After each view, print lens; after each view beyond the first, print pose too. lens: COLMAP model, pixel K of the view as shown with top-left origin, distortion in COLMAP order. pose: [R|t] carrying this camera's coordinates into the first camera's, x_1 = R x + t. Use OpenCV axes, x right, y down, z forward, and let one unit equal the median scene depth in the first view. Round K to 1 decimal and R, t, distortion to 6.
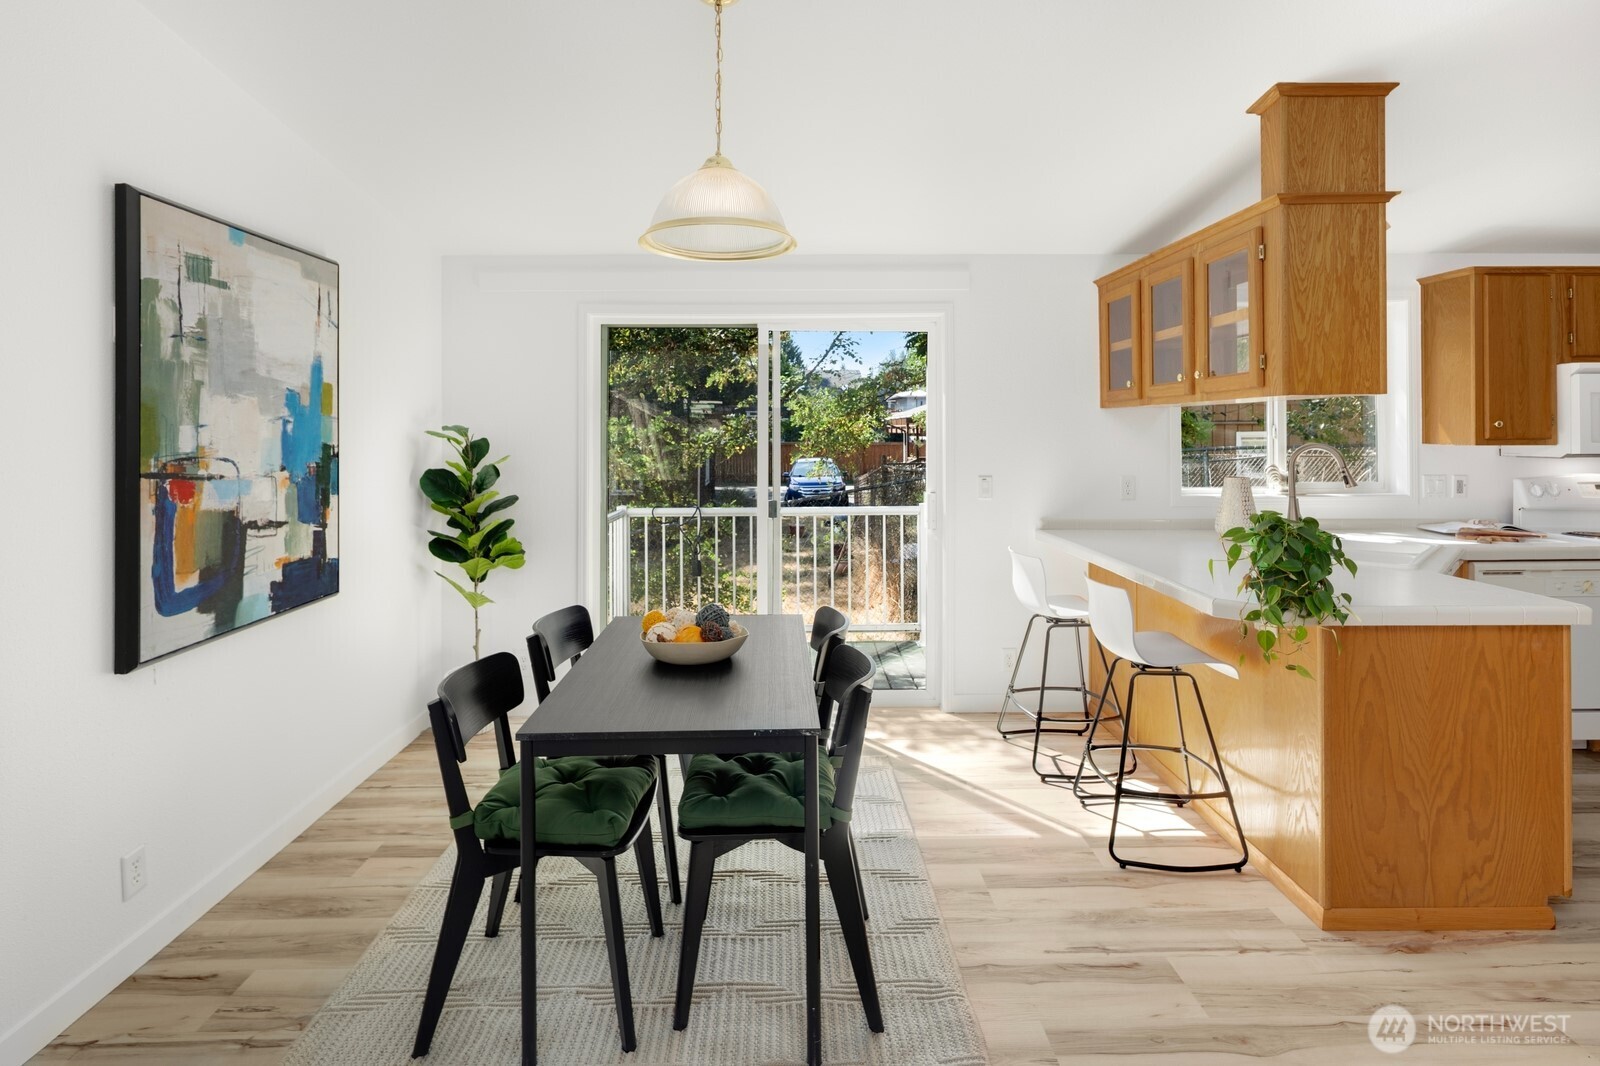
lens RADIAL K [[798.8, 0, 795.7], [0, 798.8, 426.5], [0, 0, 1]] dist [0.001801, -0.003149]
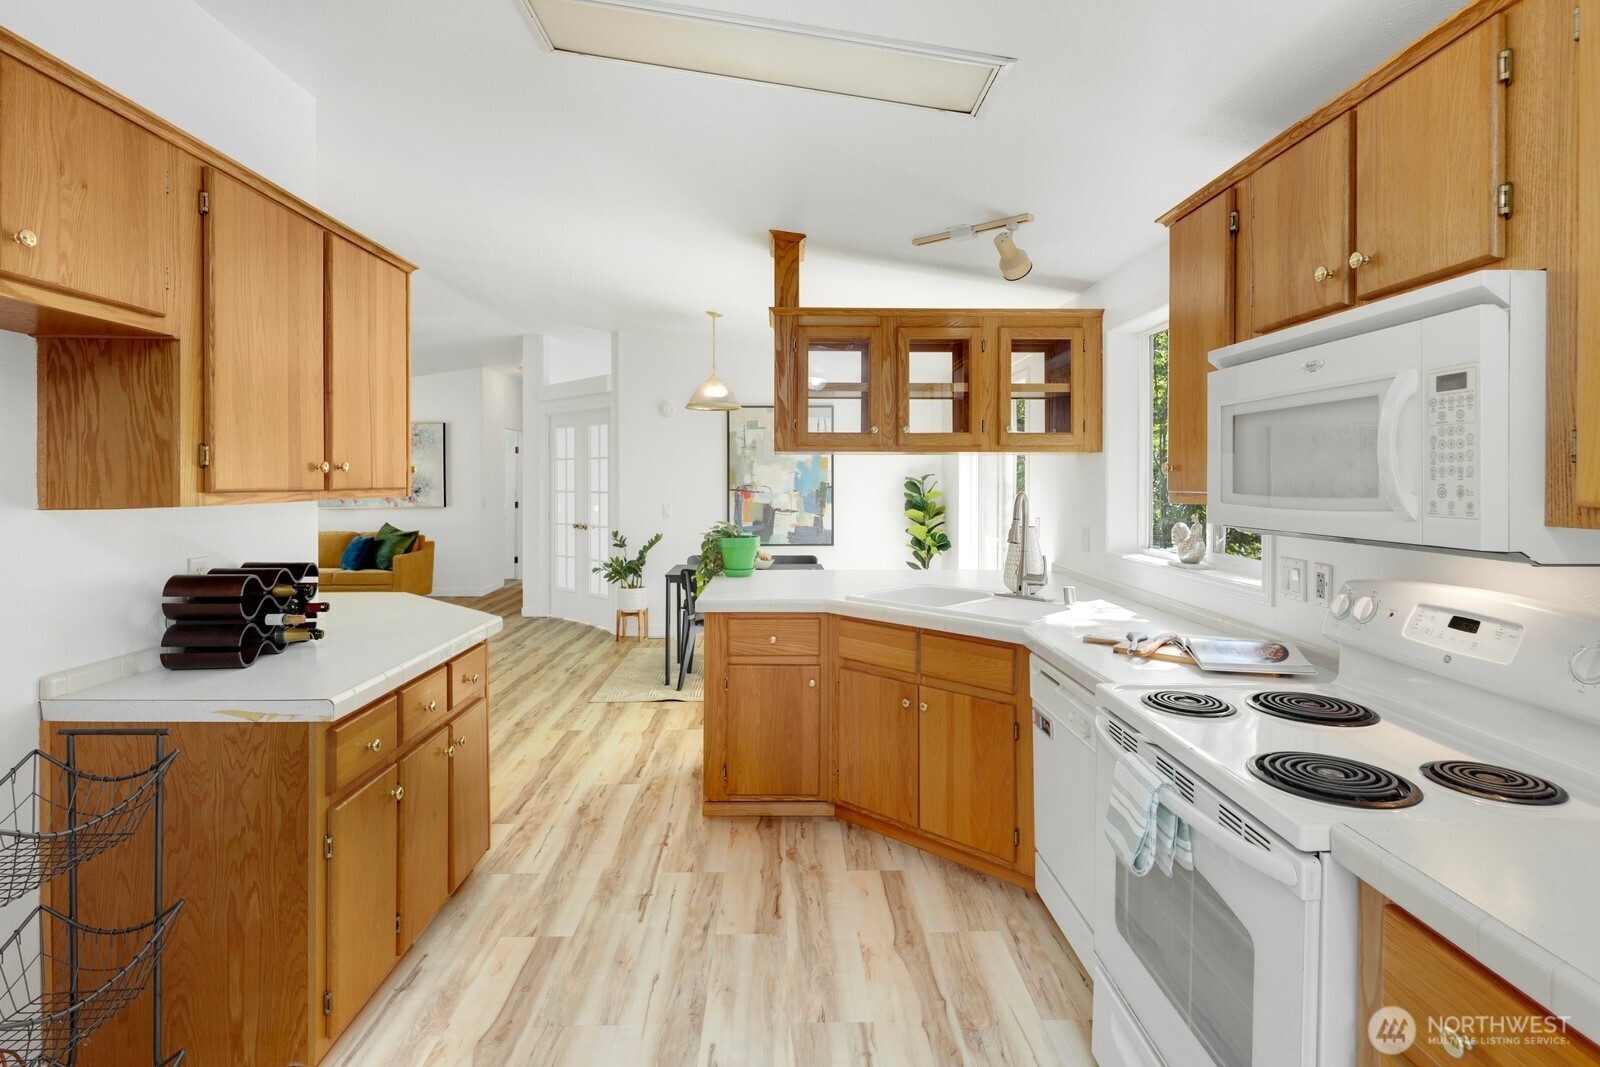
lens RADIAL K [[810.4, 0, 812.6], [0, 810.4, 474.5], [0, 0, 1]] dist [-0.002246, -0.000642]
pose [[0.024937, -0.001170, -0.999688, 2.152285], [0.004153, 0.999991, -0.001066, 0.000879], [0.999680, -0.004126, 0.024941, 1.022010]]
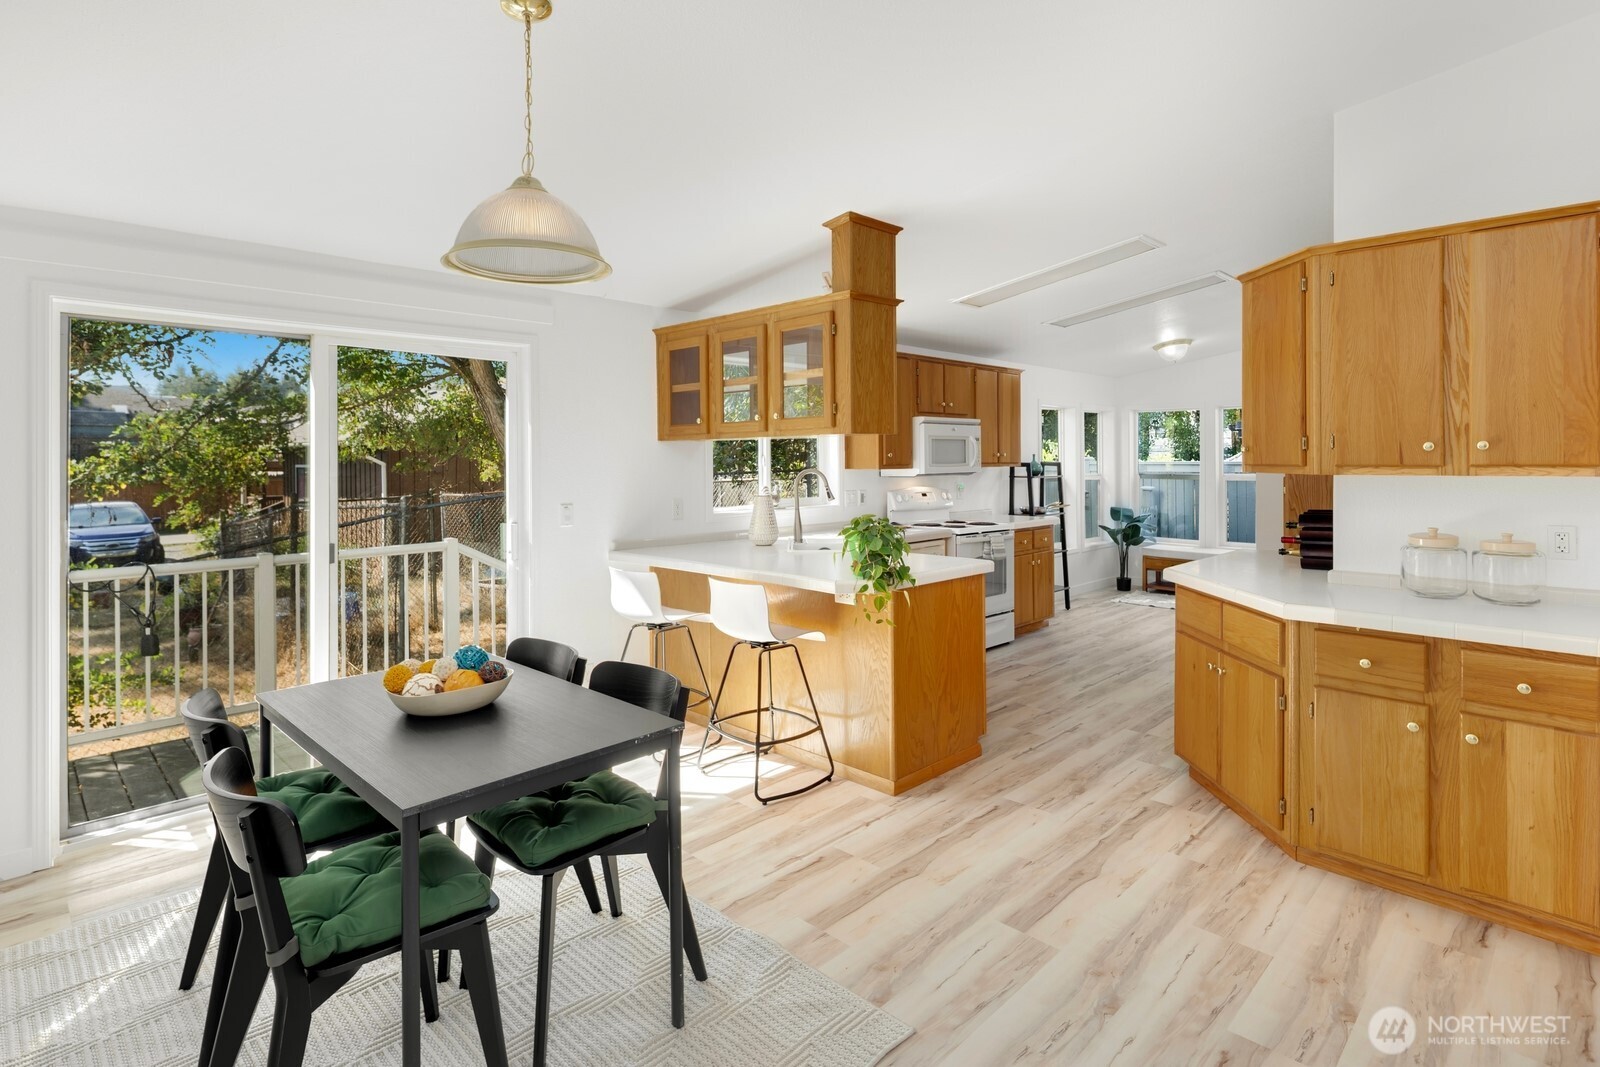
lens RADIAL K [[798.8, 0, 792.4], [0, 798.8, 460.2], [0, 0, 1]] dist [0.001801, -0.003149]
pose [[0.716182, -0.002704, 0.697908, -0.440520], [0.002957, 0.999995, 0.000840, 0.006381], [-0.697907, 0.001462, 0.716187, 0.063190]]
